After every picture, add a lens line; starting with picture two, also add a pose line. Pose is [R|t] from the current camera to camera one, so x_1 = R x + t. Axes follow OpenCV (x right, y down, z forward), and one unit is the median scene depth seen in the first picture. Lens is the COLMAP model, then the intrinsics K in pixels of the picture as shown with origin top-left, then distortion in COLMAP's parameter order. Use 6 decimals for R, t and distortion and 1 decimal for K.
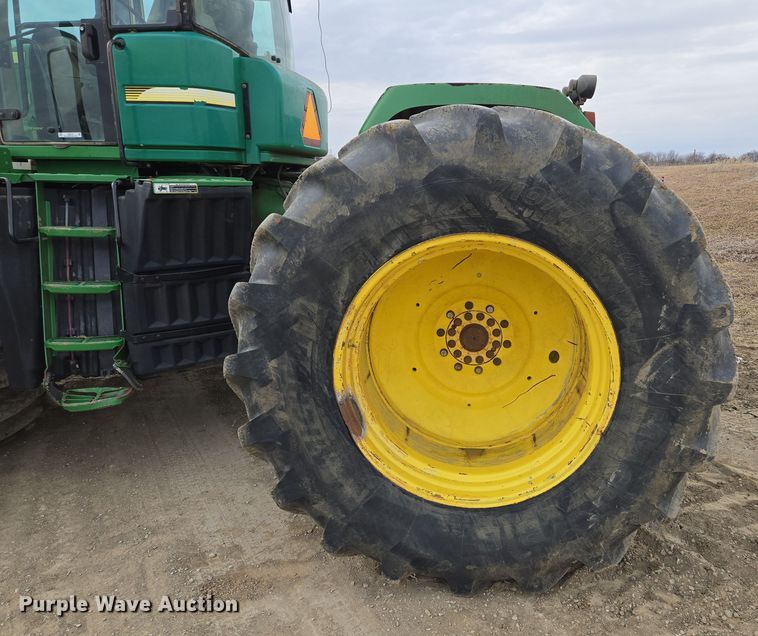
lens RADIAL K [[547.0, 0, 419.4], [0, 547.0, 327.3], [0, 0, 1]] dist [0.042089, -0.002476]
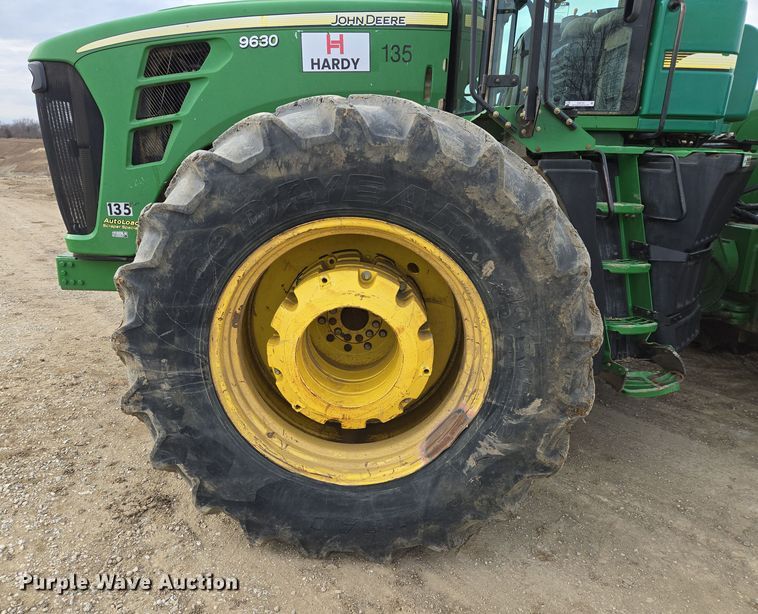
lens RADIAL K [[516.9, 0, 354.0], [0, 516.9, 304.3], [0, 0, 1]] dist [0.036088, -0.004226]
pose [[0.997608, -0.006930, 0.068770, -1.625327], [0.005211, 0.999670, 0.025145, -0.046571], [-0.068922, -0.024726, 0.997316, 0.204548]]
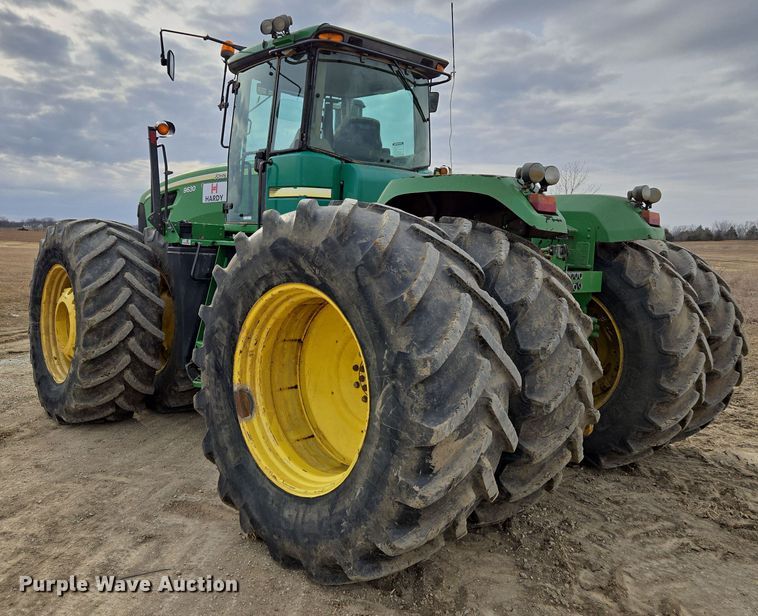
lens RADIAL K [[604.5, 0, 379.0], [0, 604.5, 308.0], [0, 0, 1]] dist [0.059561, -0.003887]
pose [[0.766354, 0.088730, -0.636261, 1.171224], [-0.198090, 0.974794, -0.102652, 0.009687], [0.611115, 0.204705, 0.764614, -0.059603]]
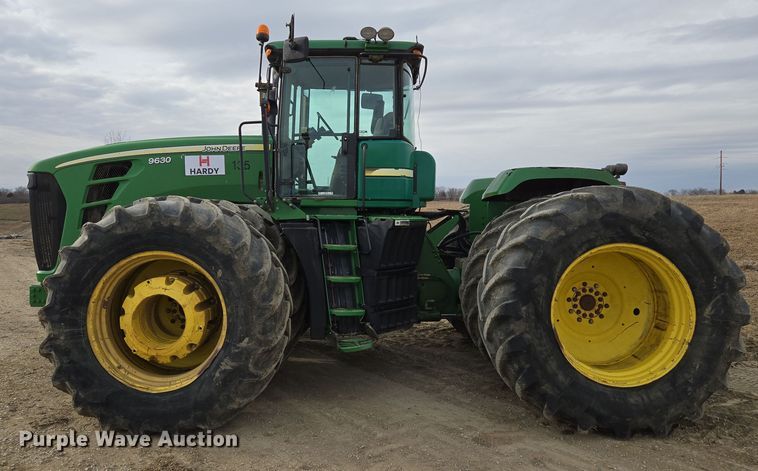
lens RADIAL K [[505.8, 0, 361.7], [0, 505.8, 233.9], [0, 0, 1]] dist [0.073251, -0.049162]
pose [[0.997532, -0.004828, 0.070050, -0.951714], [0.019648, 0.976974, -0.212450, 0.178577], [-0.067411, 0.213302, 0.974658, -0.798840]]
